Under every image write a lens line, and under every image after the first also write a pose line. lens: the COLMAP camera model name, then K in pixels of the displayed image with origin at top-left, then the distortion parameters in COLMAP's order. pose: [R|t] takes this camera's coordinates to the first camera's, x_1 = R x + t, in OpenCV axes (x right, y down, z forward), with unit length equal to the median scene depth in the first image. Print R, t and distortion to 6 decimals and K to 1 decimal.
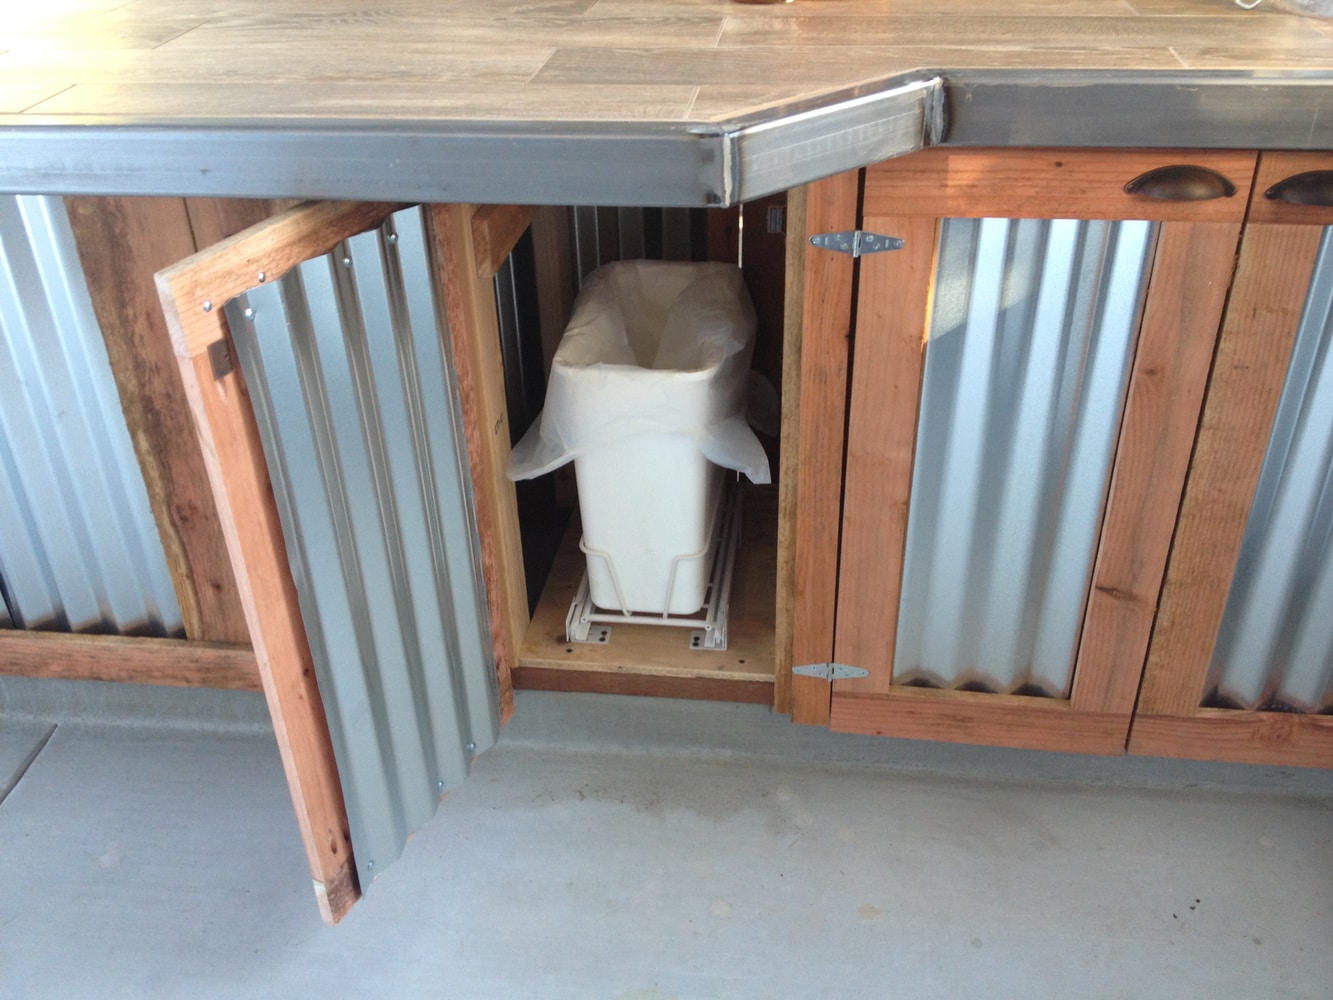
lens RADIAL K [[1228.4, 0, 666.5], [0, 1228.4, 500.0], [0, 0, 1]] dist [0.117031, -0.265751]
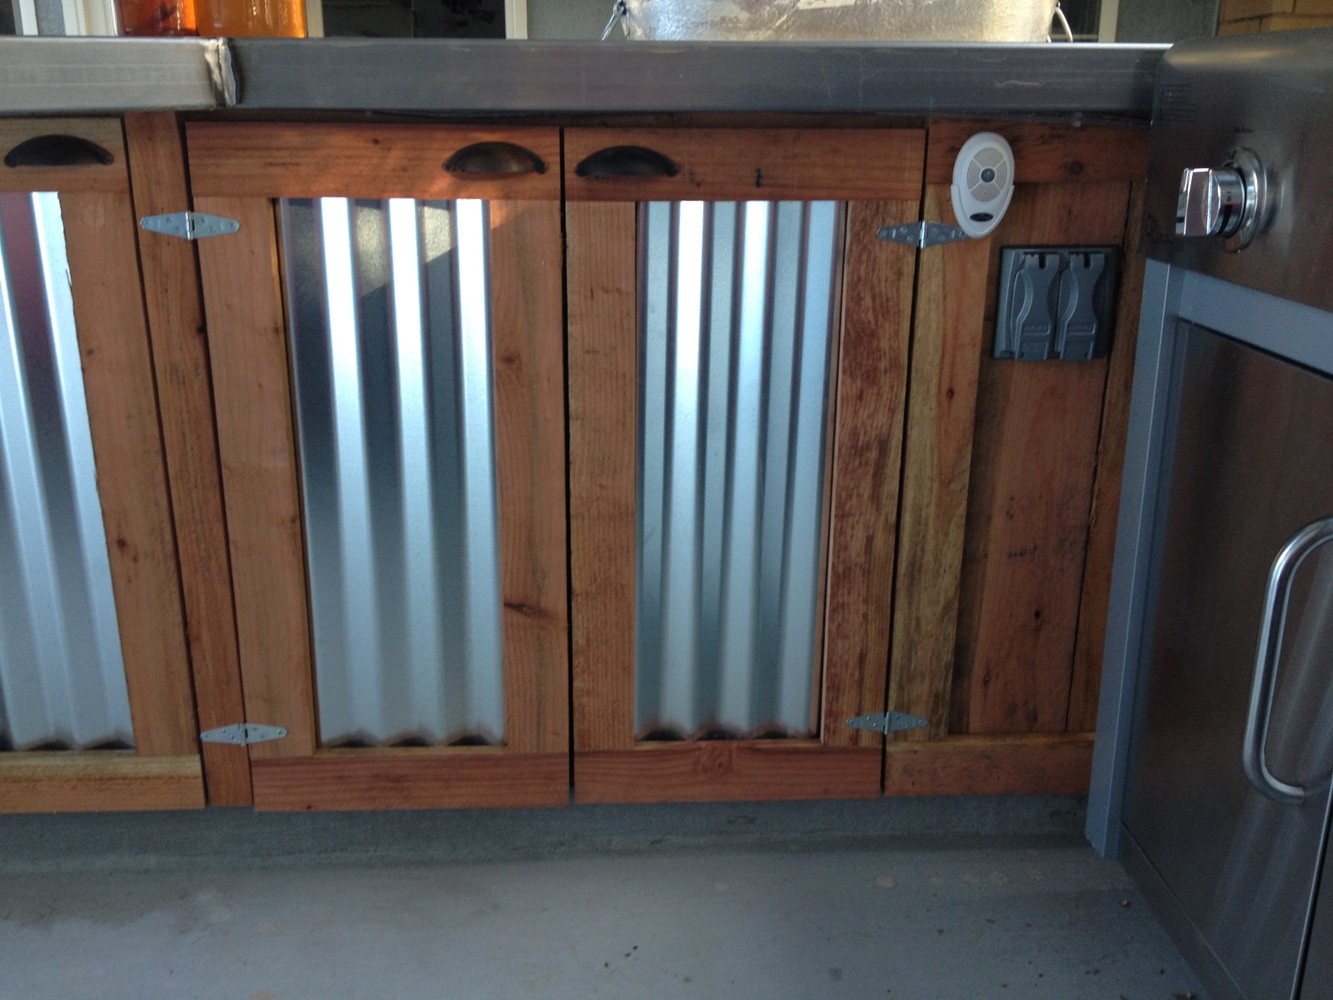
lens RADIAL K [[1228.4, 0, 666.5], [0, 1228.4, 500.0], [0, 0, 1]] dist [0.117031, -0.265751]
pose [[0.982946, -0.021993, 0.182573, 0.303657], [0.065177, 0.970036, -0.234056, 0.227986], [-0.171955, 0.241964, 0.954927, 0.050039]]
